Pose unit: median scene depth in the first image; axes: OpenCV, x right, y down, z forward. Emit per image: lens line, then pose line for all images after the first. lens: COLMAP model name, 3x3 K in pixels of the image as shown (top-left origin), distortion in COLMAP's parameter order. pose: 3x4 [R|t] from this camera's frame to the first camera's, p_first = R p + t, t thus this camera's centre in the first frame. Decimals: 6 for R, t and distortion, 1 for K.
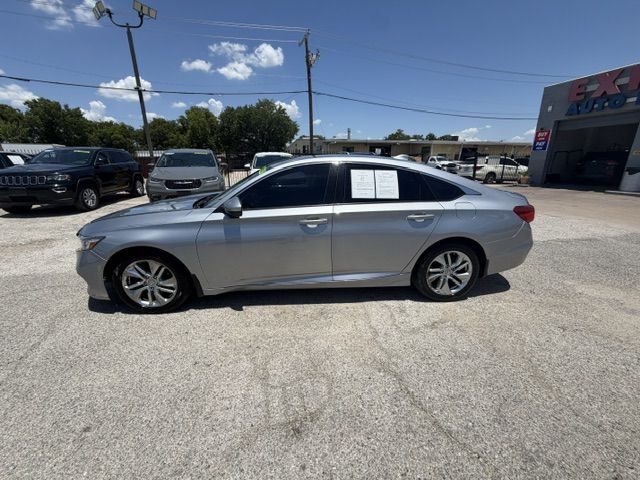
lens RADIAL K [[253.0, 0, 318.5], [0, 253.0, 236.1], [0, 0, 1]] dist [0.004221, -0.000621]
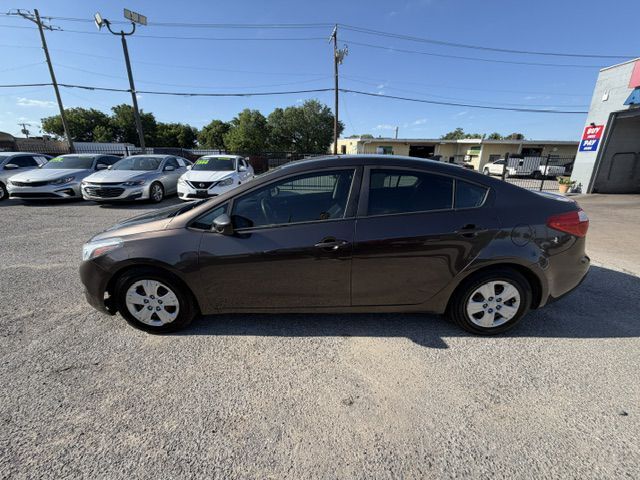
lens RADIAL K [[253.0, 0, 319.5], [0, 253.0, 236.3], [0, 0, 1]] dist [0.004221, -0.000621]
pose [[0.979433, 0.070146, -0.189182, 0.160875], [-0.069883, 0.997523, 0.008068, -0.014793], [0.189279, 0.005319, 0.981909, 0.047145]]
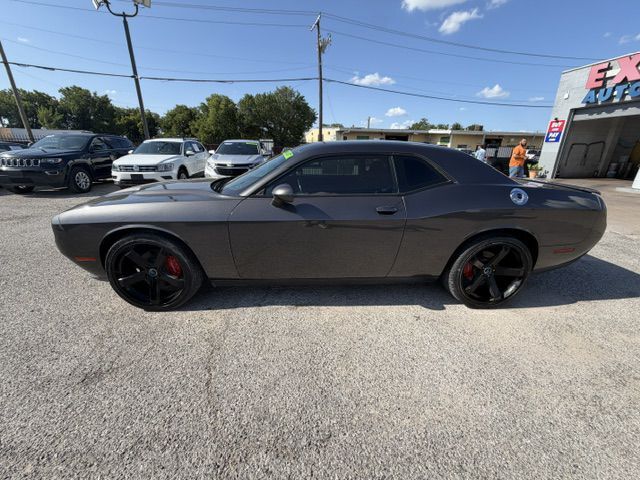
lens RADIAL K [[253.0, 0, 318.6], [0, 253.0, 236.3], [0, 0, 1]] dist [0.004221, -0.000621]
pose [[0.996417, 0.040975, -0.073982, 0.073693], [-0.038054, 0.998456, 0.040469, 0.001631], [0.075526, -0.037508, 0.996438, -0.003866]]
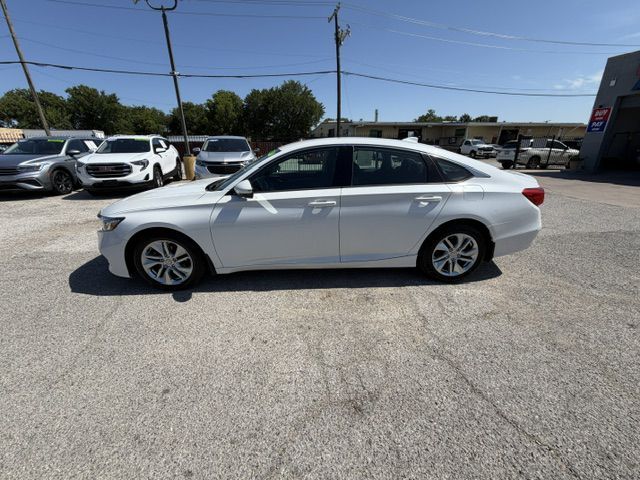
lens RADIAL K [[253.0, 0, 319.2], [0, 253.0, 238.1], [0, 0, 1]] dist [0.004221, -0.000621]
pose [[0.996195, 0.025858, -0.083228, -0.013429], [-0.020541, 0.997731, 0.064123, 0.000521], [0.084697, -0.062169, 0.994465, -0.000342]]
